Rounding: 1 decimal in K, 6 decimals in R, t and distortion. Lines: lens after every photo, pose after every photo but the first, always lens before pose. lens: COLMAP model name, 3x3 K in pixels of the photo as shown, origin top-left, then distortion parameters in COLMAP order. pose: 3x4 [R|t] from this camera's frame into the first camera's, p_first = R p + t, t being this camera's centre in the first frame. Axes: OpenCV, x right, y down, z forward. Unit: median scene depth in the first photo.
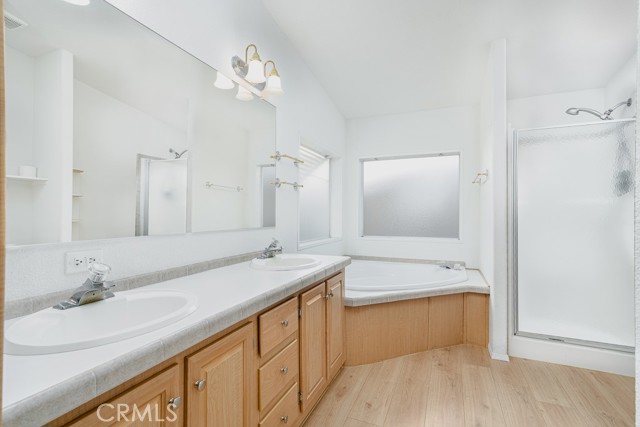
lens RADIAL K [[312.5, 0, 320.6], [0, 312.5, 213.1], [0, 0, 1]] dist [0.027372, 0.001267]
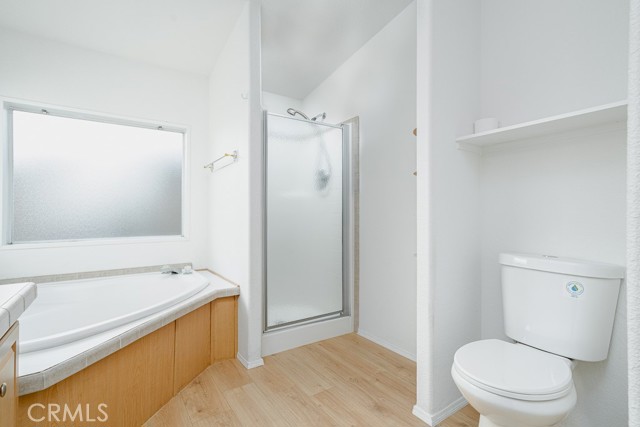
lens RADIAL K [[312.5, 0, 319.3], [0, 312.5, 211.5], [0, 0, 1]] dist [0.027372, 0.001267]
pose [[0.543946, -0.002719, 0.839116, -0.071507], [0.000996, 0.999996, 0.002594, 0.024625], [-0.839119, -0.000576, 0.543947, 0.349754]]
